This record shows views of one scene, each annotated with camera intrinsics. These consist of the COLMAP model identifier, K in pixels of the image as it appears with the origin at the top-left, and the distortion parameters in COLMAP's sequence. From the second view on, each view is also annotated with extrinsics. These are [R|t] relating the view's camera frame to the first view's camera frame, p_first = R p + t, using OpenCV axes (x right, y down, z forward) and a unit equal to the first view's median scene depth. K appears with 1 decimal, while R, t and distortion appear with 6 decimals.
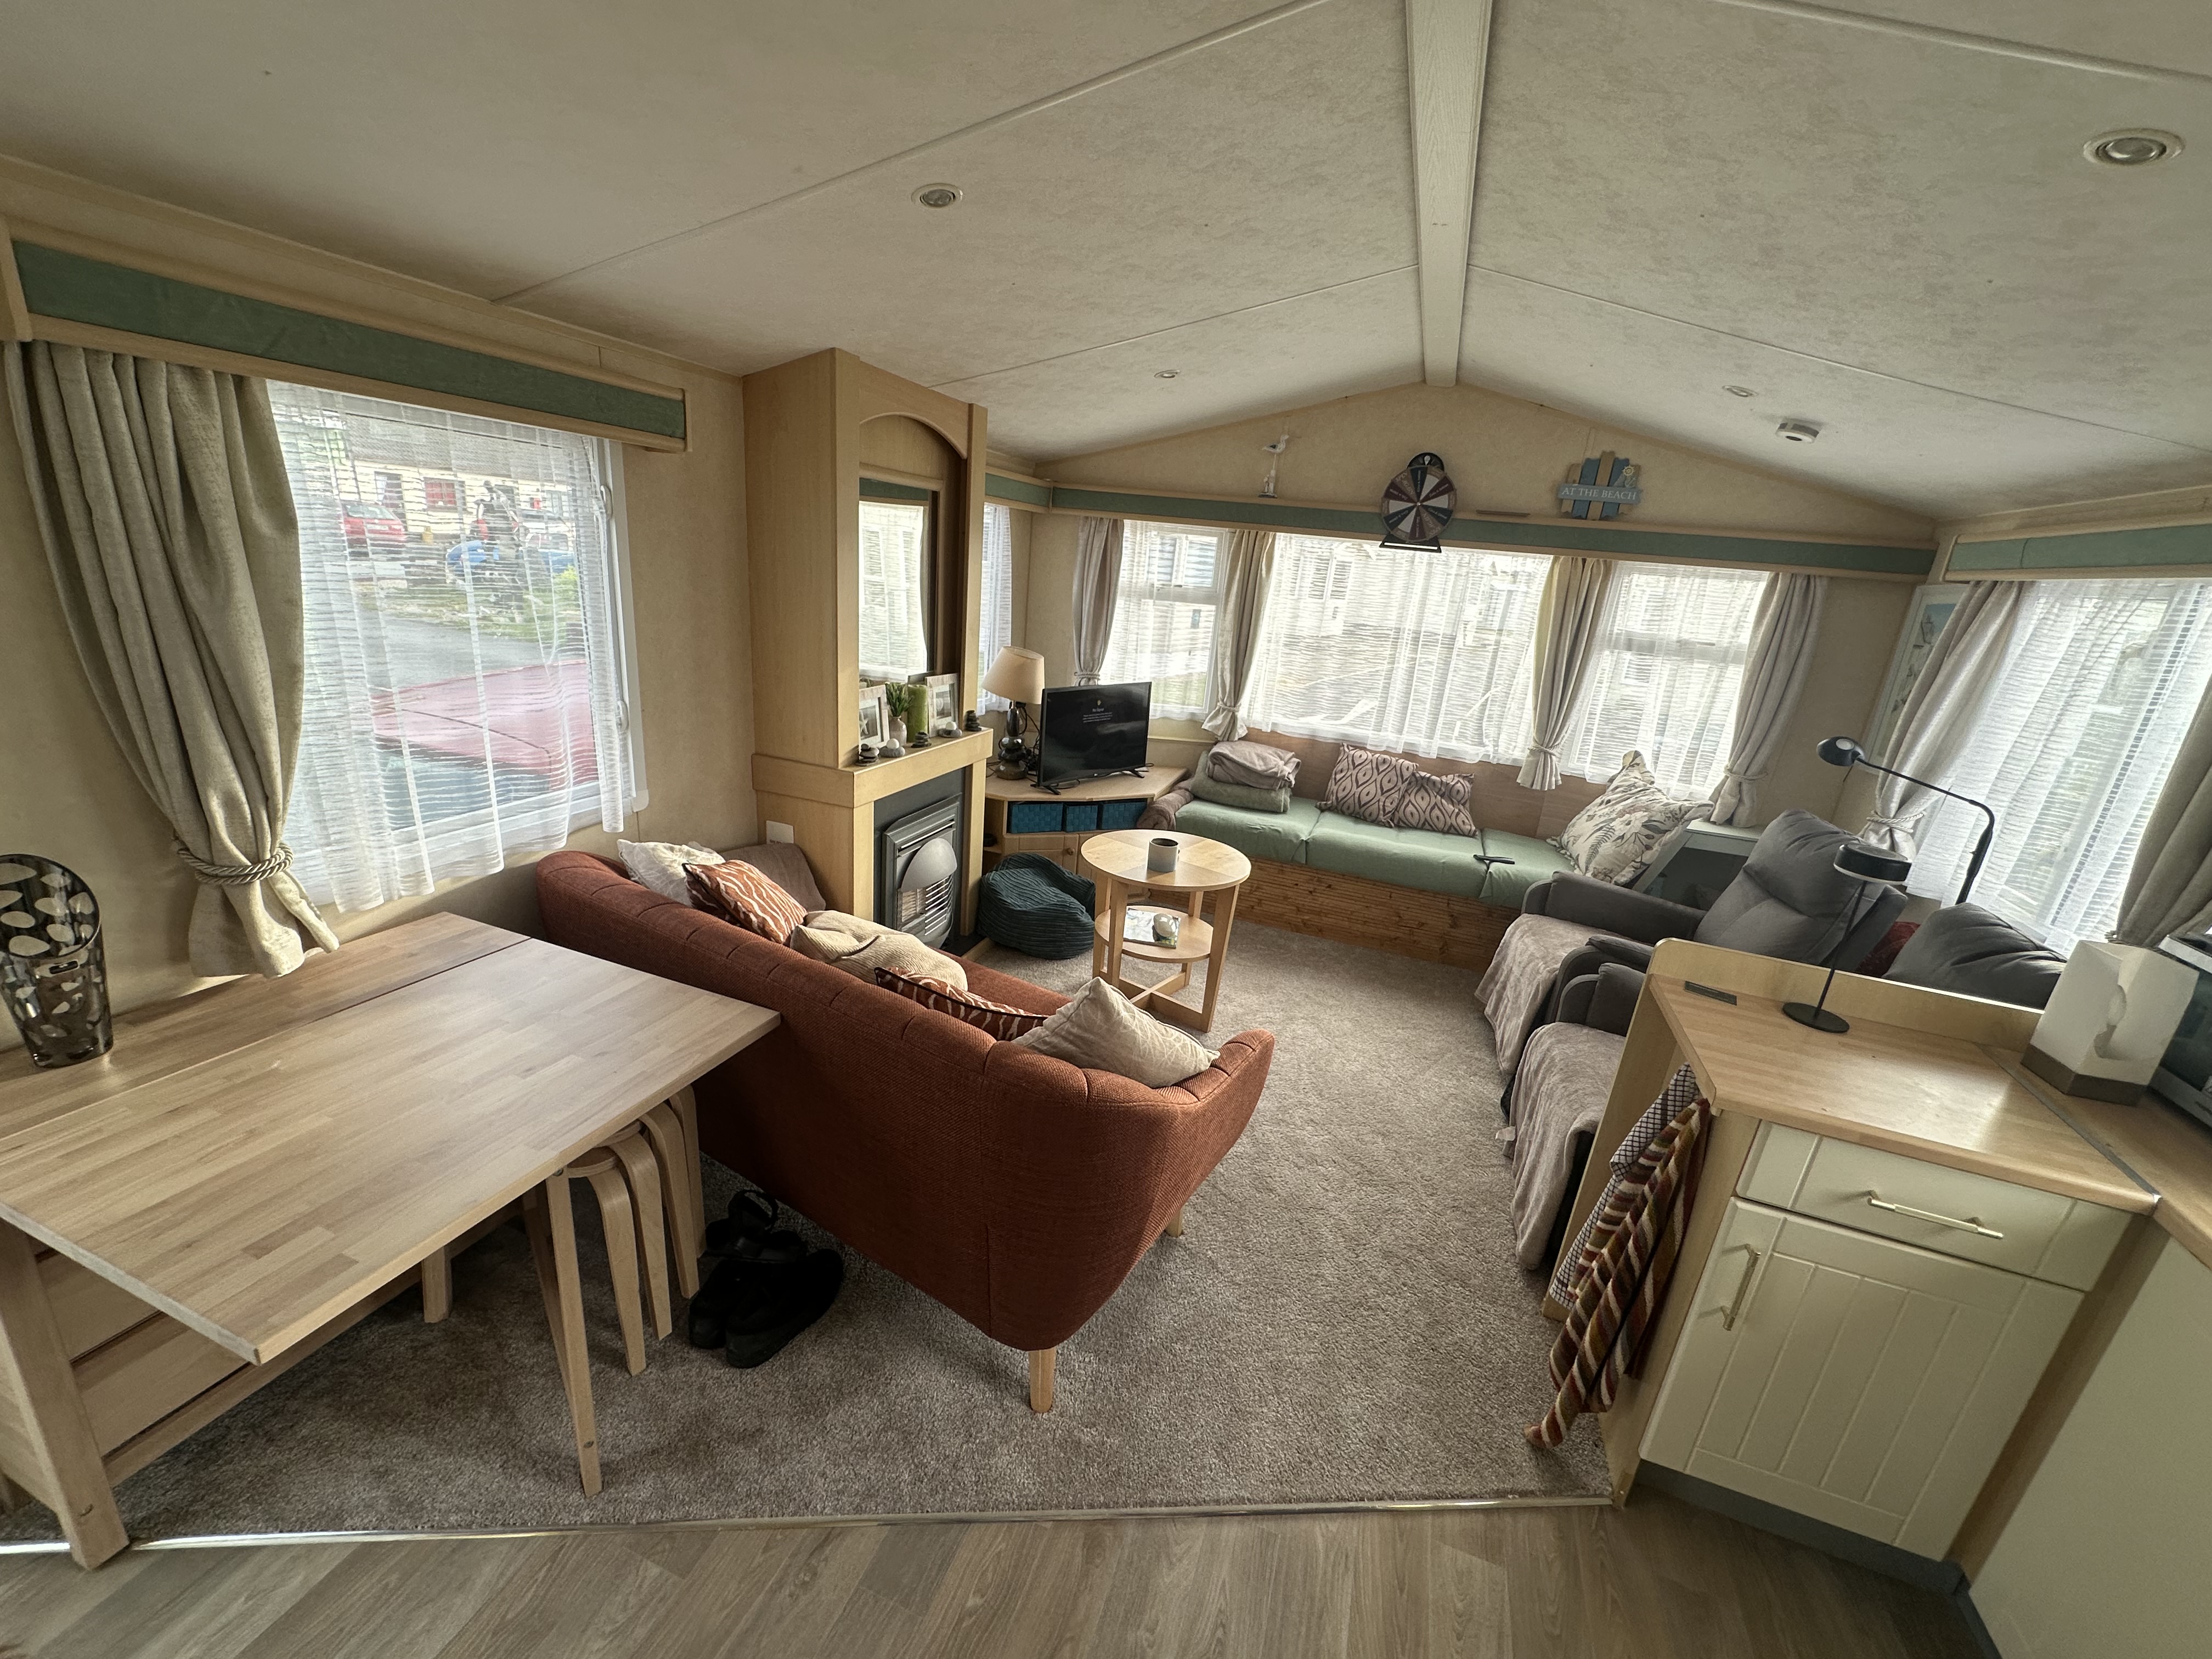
lens RADIAL K [[890.5, 0, 1106.0], [0, 890.5, 829.5], [0, 0, 1]] dist [0.000636, 0.000033]
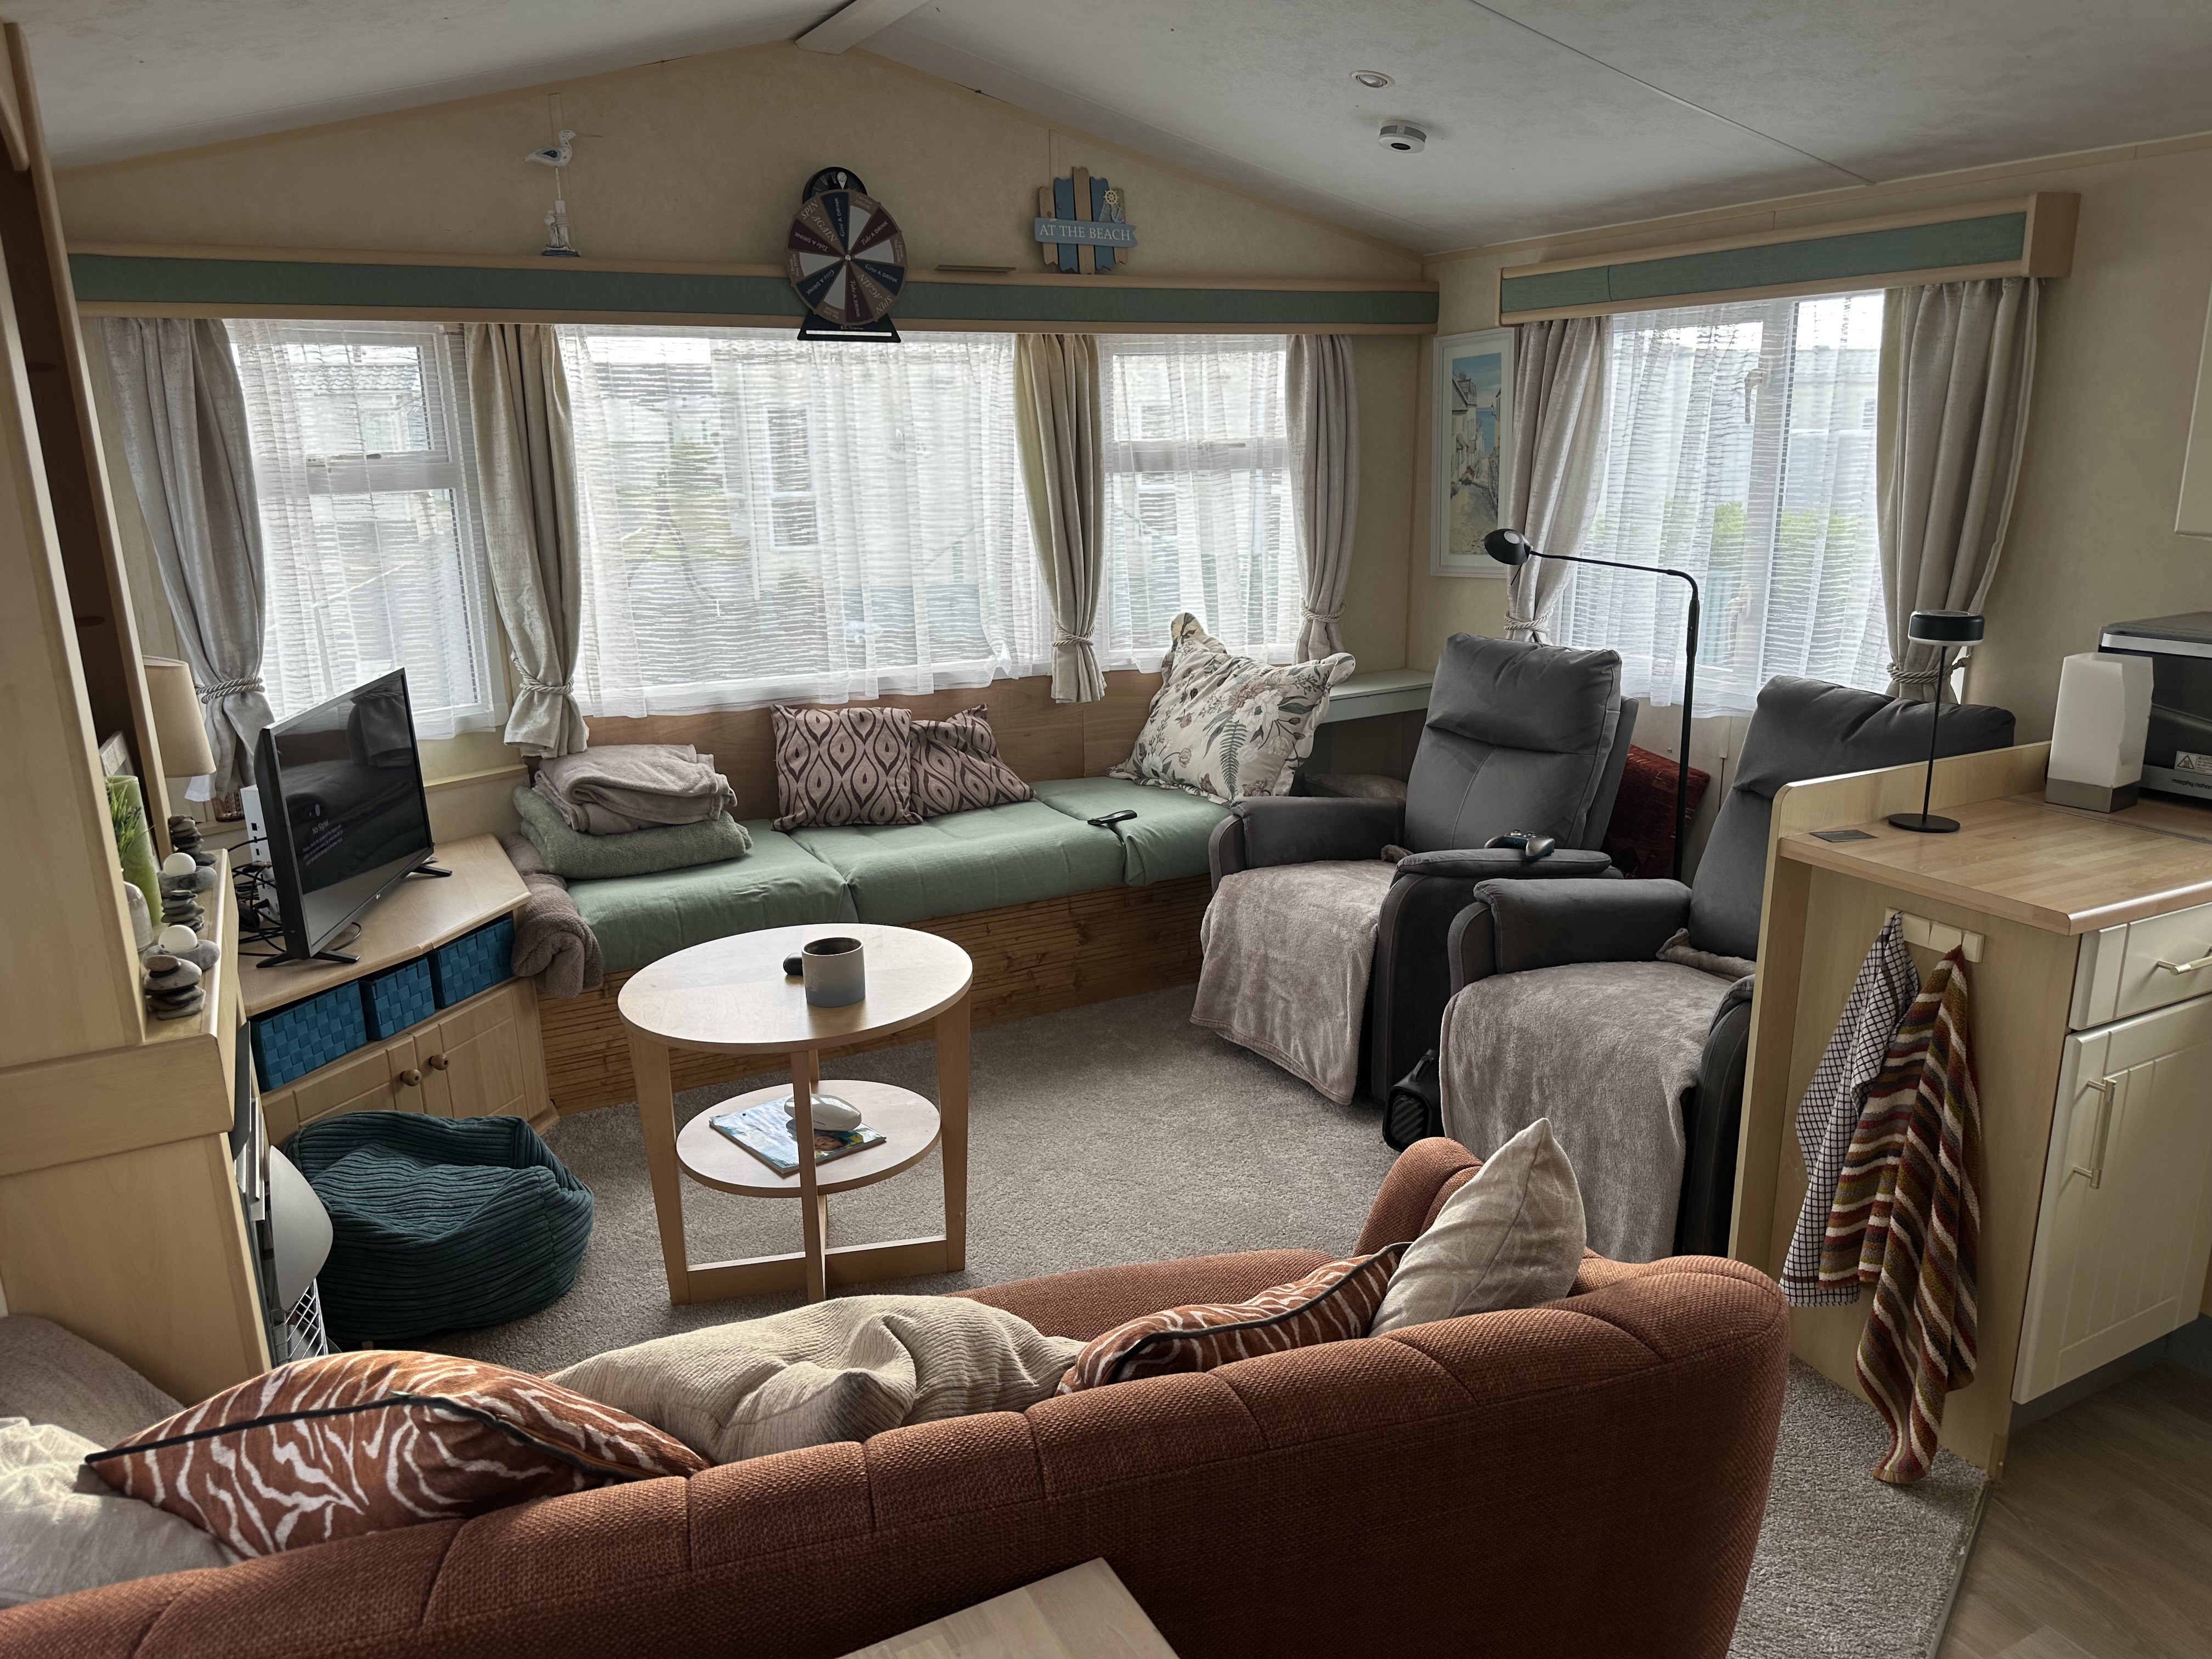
lens RADIAL K [[1567.0, 0, 1114.2], [0, 1567.0, 841.9], [0, 0, 1]] dist [0.127445, -0.191946]
pose [[0.658330, -0.286607, 0.696031, -0.348301], [0.294954, 0.948951, 0.111775, -0.075920], [-0.692535, 0.131712, 0.709259, 0.212682]]
